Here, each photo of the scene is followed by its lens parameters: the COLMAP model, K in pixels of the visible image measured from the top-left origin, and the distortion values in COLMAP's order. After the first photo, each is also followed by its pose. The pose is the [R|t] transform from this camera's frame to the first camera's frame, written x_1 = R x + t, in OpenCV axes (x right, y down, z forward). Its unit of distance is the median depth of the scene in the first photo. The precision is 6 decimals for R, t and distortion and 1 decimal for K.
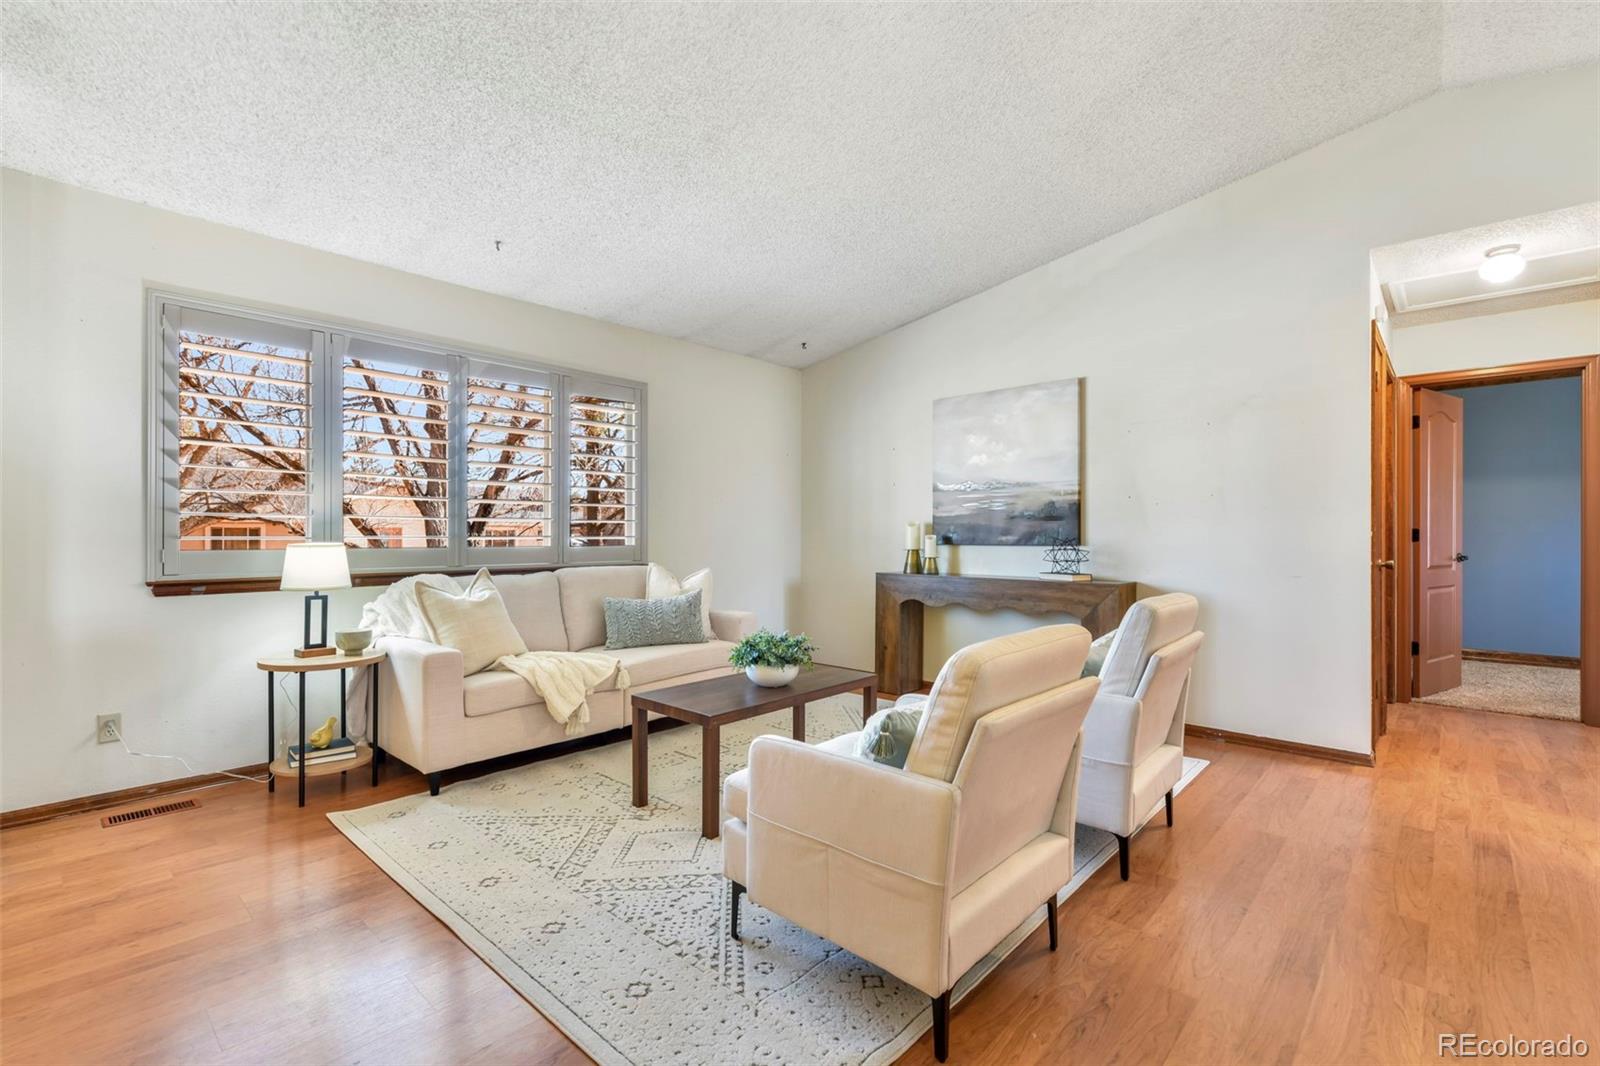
lens RADIAL K [[699.5, 0, 789.7], [0, 699.5, 534.5], [0, 0, 1]] dist [0.006473, -0.002826]
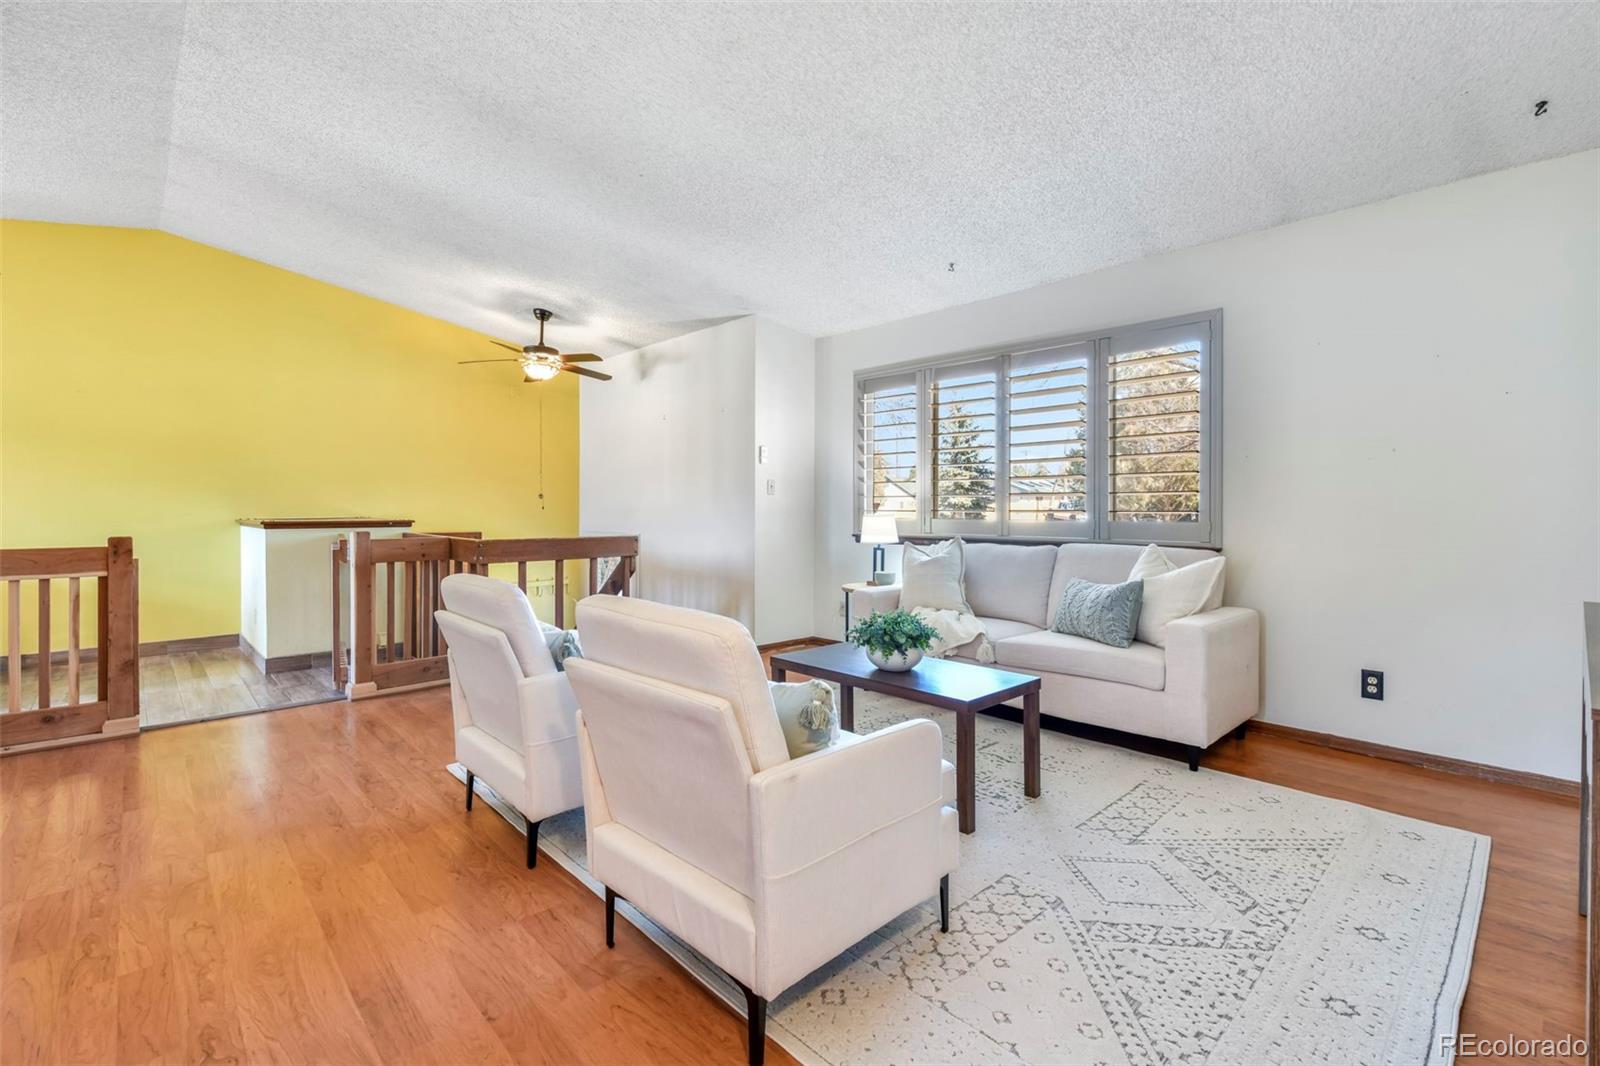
lens RADIAL K [[699.5, 0, 796.1], [0, 699.5, 517.6], [0, 0, 1]] dist [0.006473, -0.002826]
pose [[-0.057327, 0.011033, -0.998294, 0.904918], [0.006705, 0.999921, 0.010666, 0.001017], [0.998333, -0.006082, -0.057397, 0.908416]]
